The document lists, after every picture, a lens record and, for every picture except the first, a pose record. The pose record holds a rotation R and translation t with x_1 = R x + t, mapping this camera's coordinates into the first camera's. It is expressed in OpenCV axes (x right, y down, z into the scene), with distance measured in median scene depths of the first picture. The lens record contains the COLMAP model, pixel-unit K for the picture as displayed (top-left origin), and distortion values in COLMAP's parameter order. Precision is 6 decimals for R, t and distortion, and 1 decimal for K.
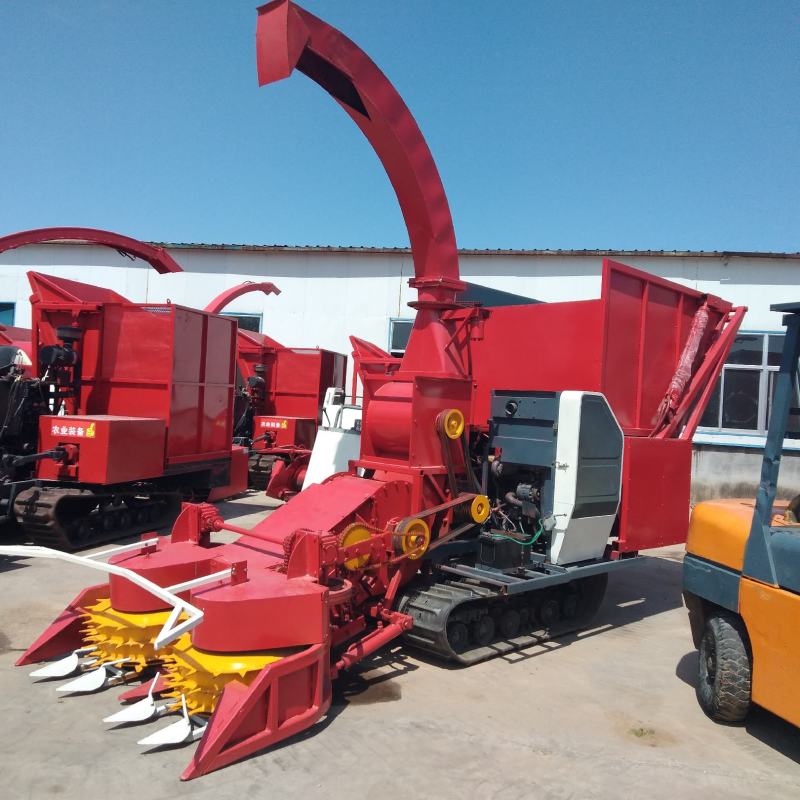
lens RADIAL K [[787.2, 0, 400.0], [0, 787.2, 400.0], [0, 0, 1]] dist [0.056089, -0.013988]
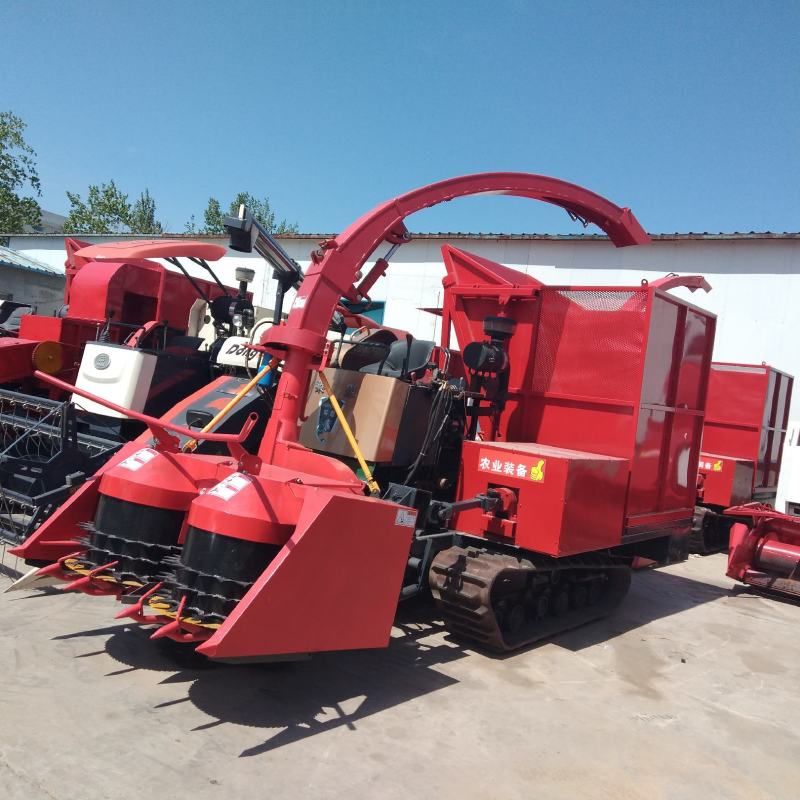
lens RADIAL K [[787.2, 0, 400.0], [0, 787.2, 400.0], [0, 0, 1]] dist [0.056089, -0.013988]
pose [[0.924432, 0.067392, -0.375346, -0.227933], [-0.074538, 0.997208, -0.004532, -0.007980], [0.373992, 0.032167, 0.926874, 0.311859]]
